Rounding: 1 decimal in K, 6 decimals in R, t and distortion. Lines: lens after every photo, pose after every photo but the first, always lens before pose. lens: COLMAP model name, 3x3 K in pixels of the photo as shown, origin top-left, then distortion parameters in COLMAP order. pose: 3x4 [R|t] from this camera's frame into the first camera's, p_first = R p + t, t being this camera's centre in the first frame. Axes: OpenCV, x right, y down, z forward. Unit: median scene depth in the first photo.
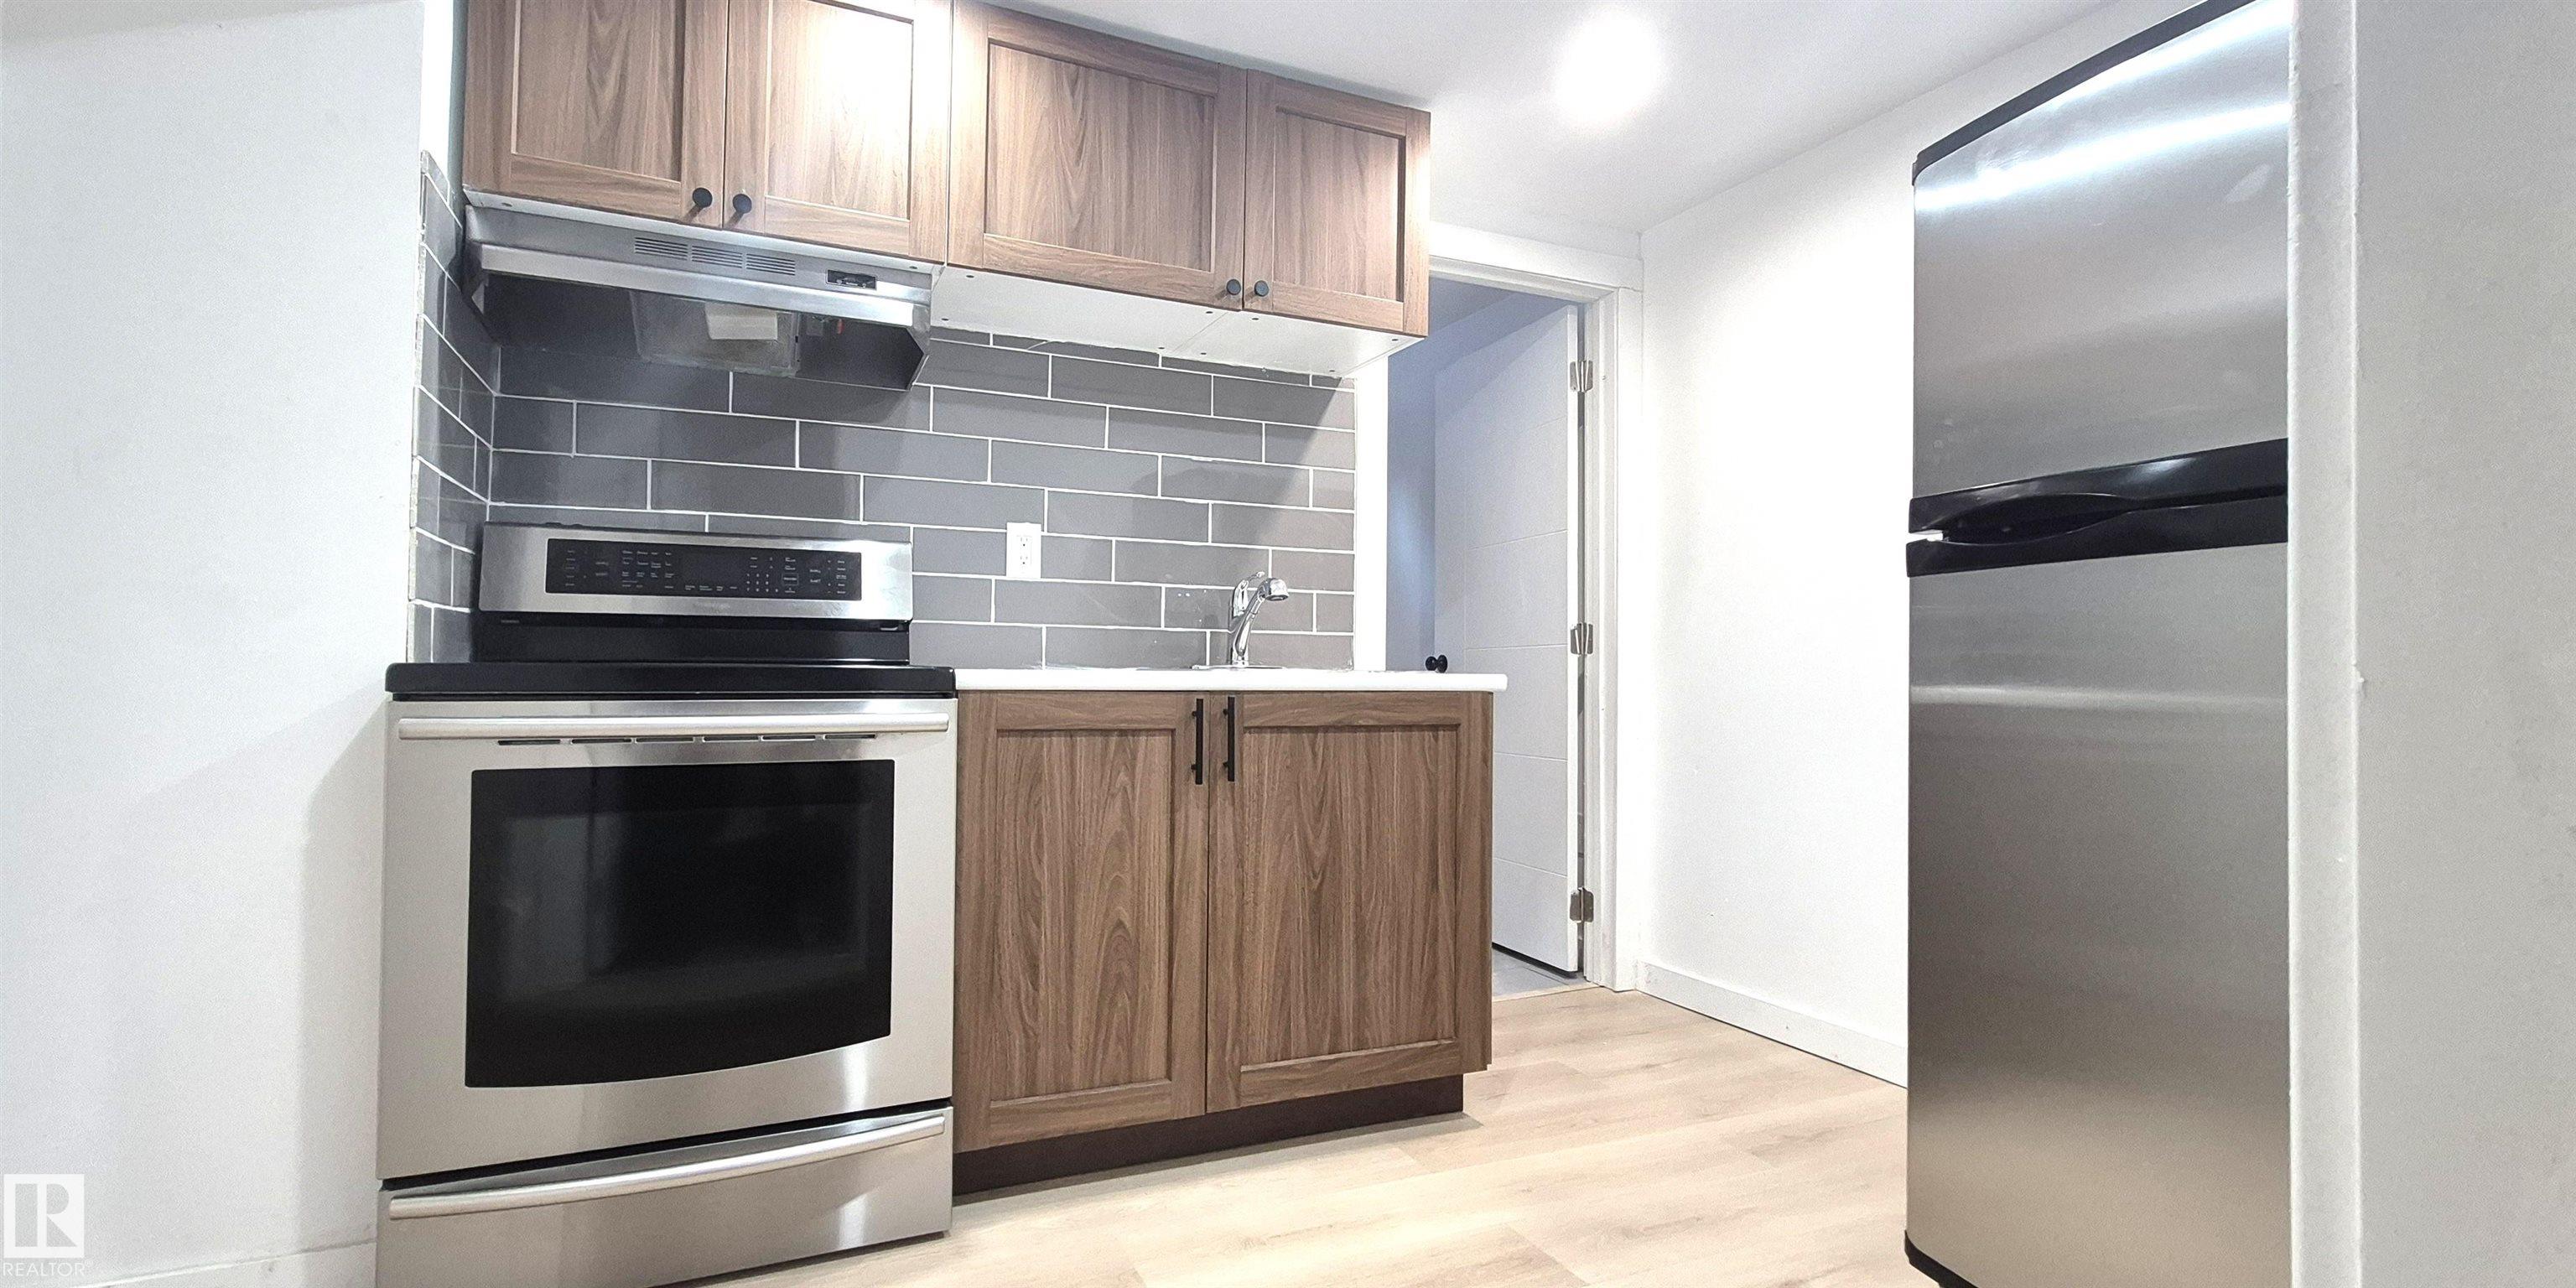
lens RADIAL K [[1062.7, 0, 1288.0], [0, 1062.7, 644.0], [0, 0, 1]] dist [-0.000799, 0.000096]
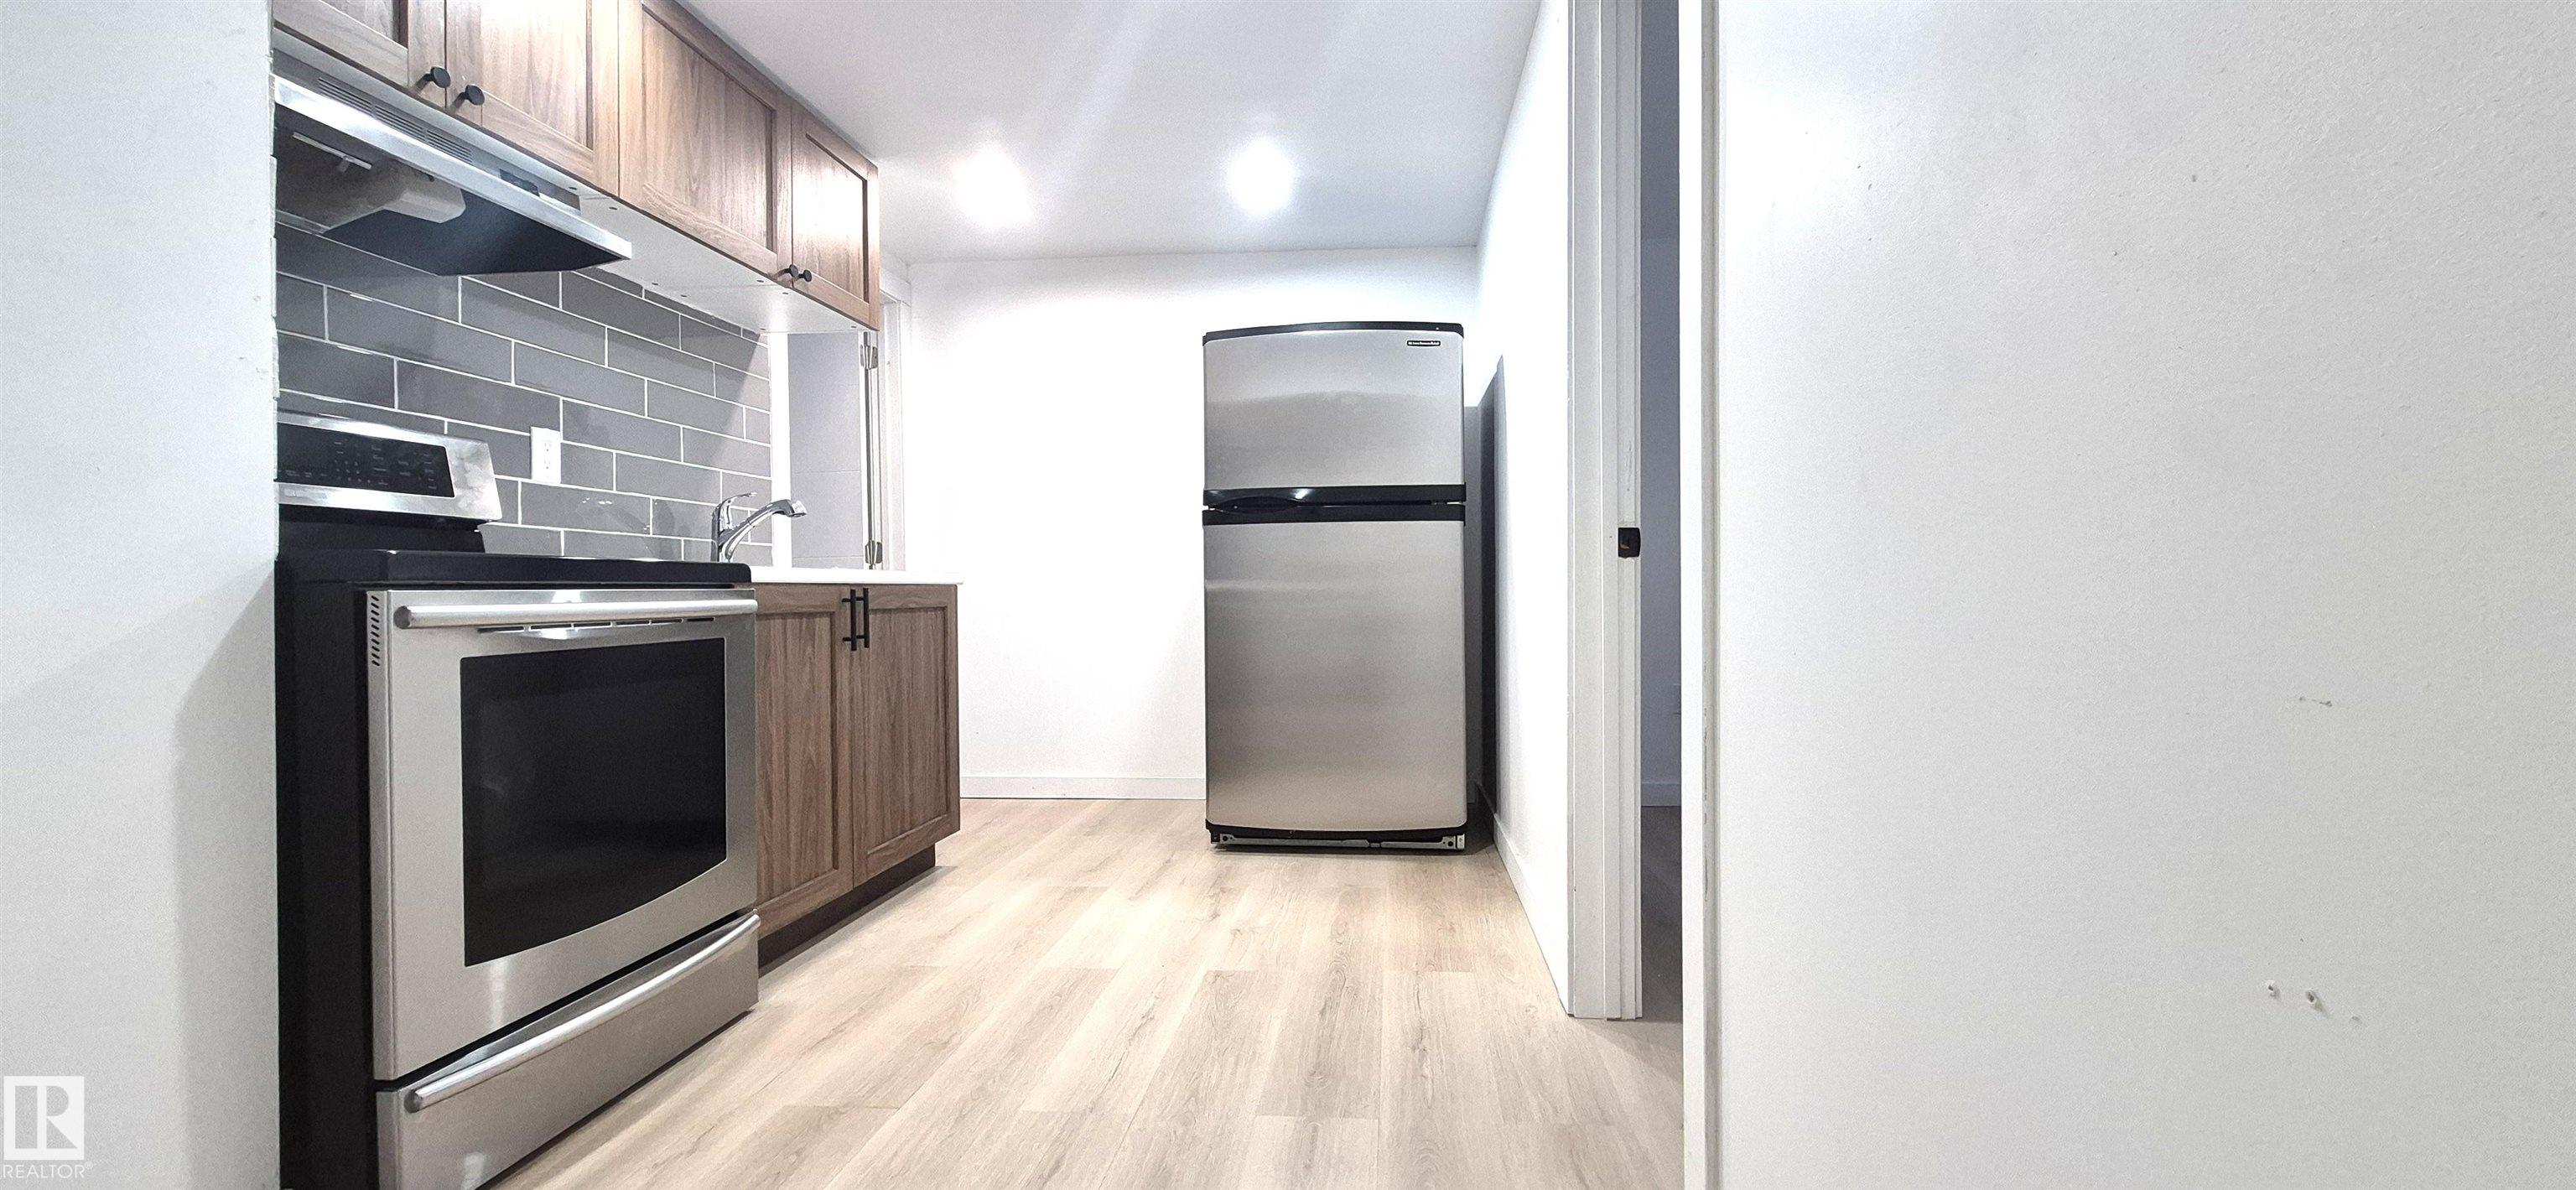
lens RADIAL K [[1044.0, 0, 1297.3], [0, 1044.0, 593.7], [0, 0, 1]] dist [-0.002344, -0.000238]
pose [[0.450917, -0.016488, 0.892414, -1.010131], [-0.004976, 0.999767, 0.020986, 0.025317], [-0.892552, -0.013904, 0.450730, -0.124792]]
